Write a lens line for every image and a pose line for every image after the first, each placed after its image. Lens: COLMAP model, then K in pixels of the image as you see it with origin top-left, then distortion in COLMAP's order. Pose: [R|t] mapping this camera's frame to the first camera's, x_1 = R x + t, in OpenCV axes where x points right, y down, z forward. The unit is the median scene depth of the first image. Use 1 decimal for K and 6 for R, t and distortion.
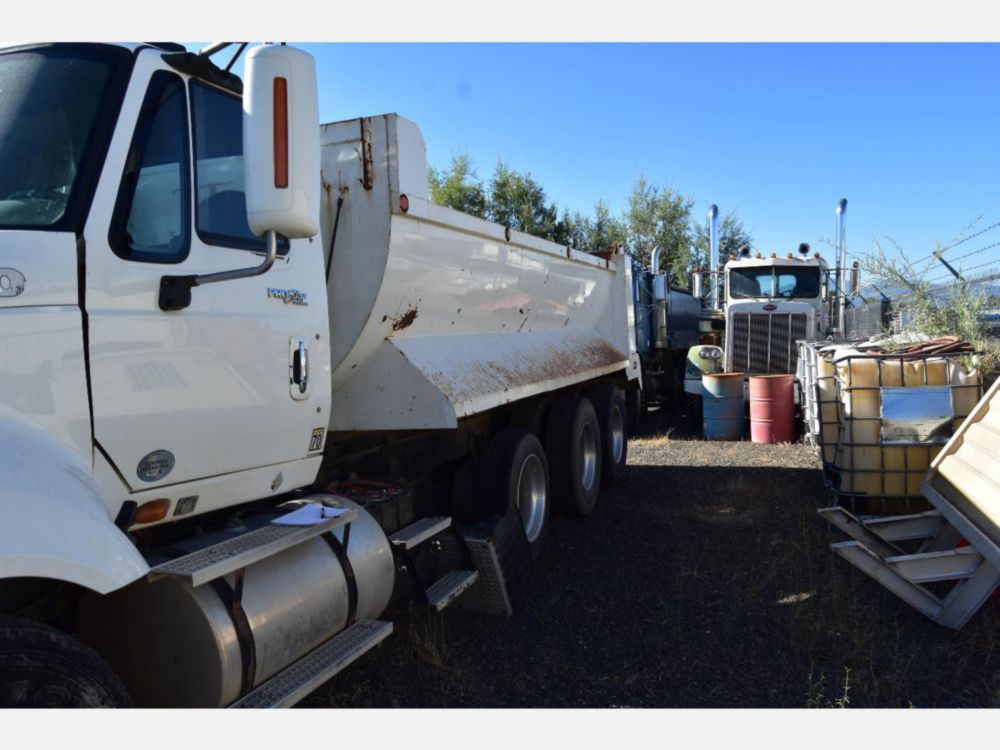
lens RADIAL K [[776.8, 0, 495.1], [0, 776.8, 386.0], [0, 0, 1]] dist [-0.091637, 0.037232]
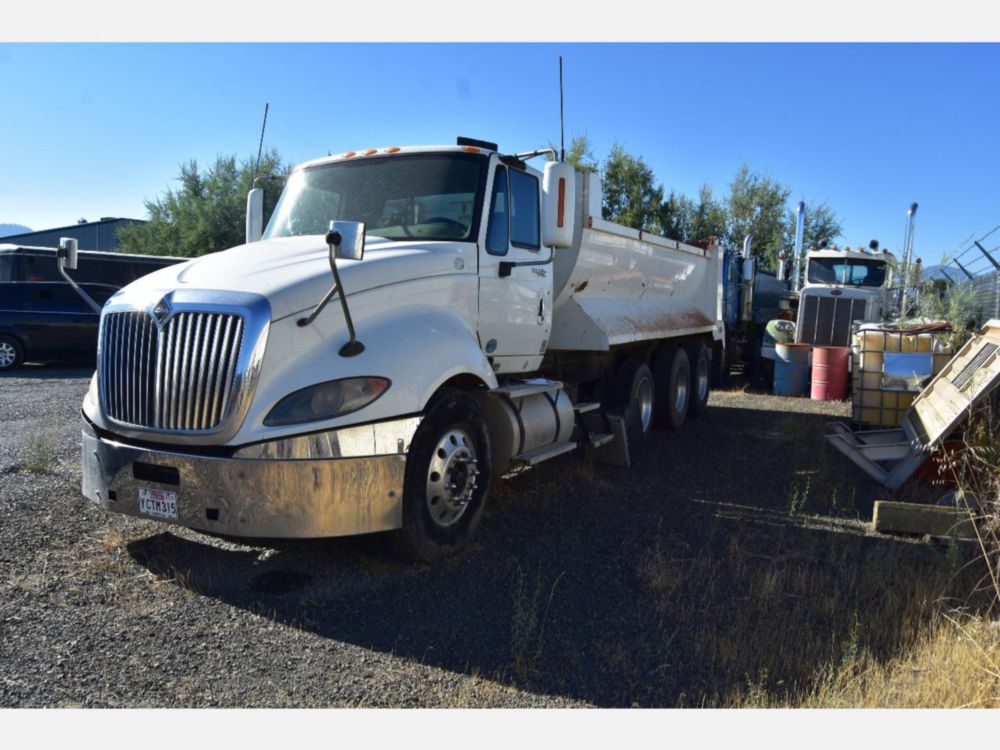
lens RADIAL K [[776.8, 0, 499.5], [0, 776.8, 390.6], [0, 0, 1]] dist [-0.091637, 0.037232]
pose [[0.991875, 0.072122, -0.104796, -0.073664], [-0.066709, 0.996295, 0.054275, 0.046650], [0.108322, -0.046843, 0.993012, -0.543116]]
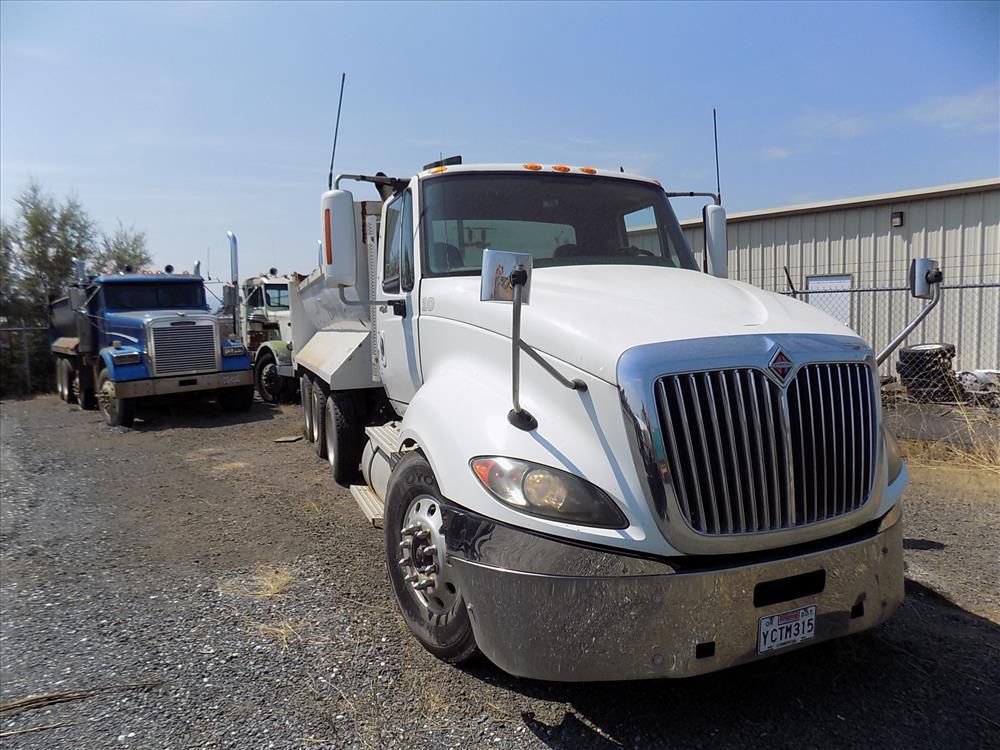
lens RADIAL K [[673.3, 0, 498.7], [0, 673.3, 373.3], [0, 0, 1]] dist [-0.062800, 0.050322]
pose [[0.752438, -0.021562, 0.658311, -0.948803], [0.026641, 0.999642, 0.002291, 0.030716], [-0.658125, 0.015815, 0.752743, -0.061004]]
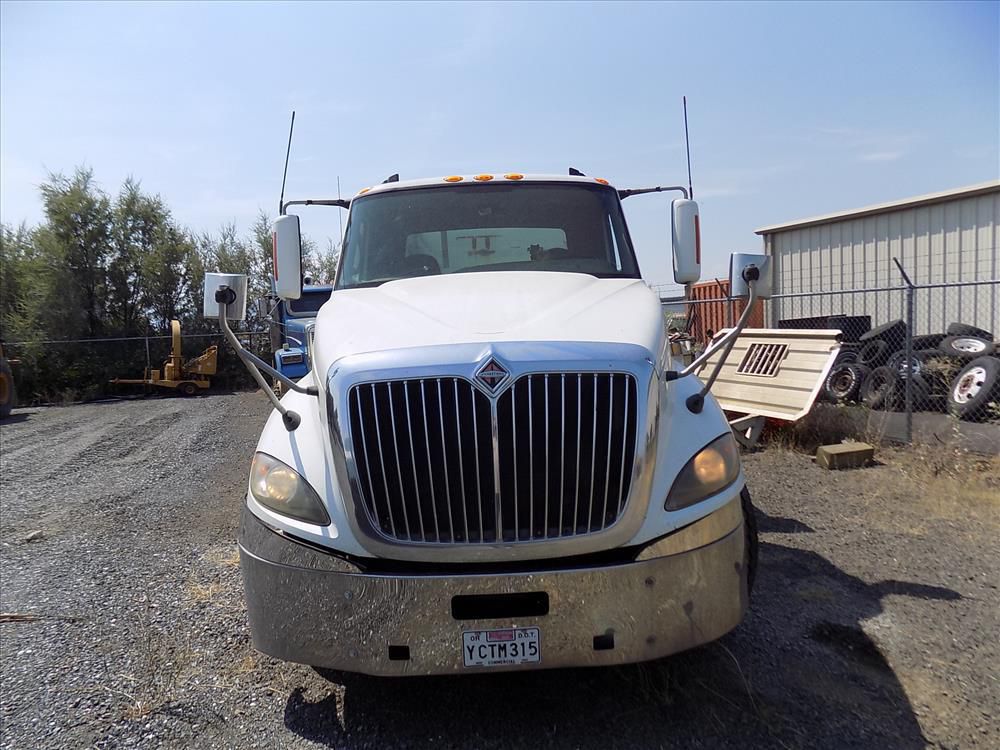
lens RADIAL K [[673.3, 0, 501.9], [0, 673.3, 372.7], [0, 0, 1]] dist [-0.062800, 0.050322]
pose [[0.930206, -0.009352, 0.366918, -0.649240], [0.012480, 0.999903, -0.006154, 0.032773], [-0.366825, 0.010304, 0.930233, -0.270705]]
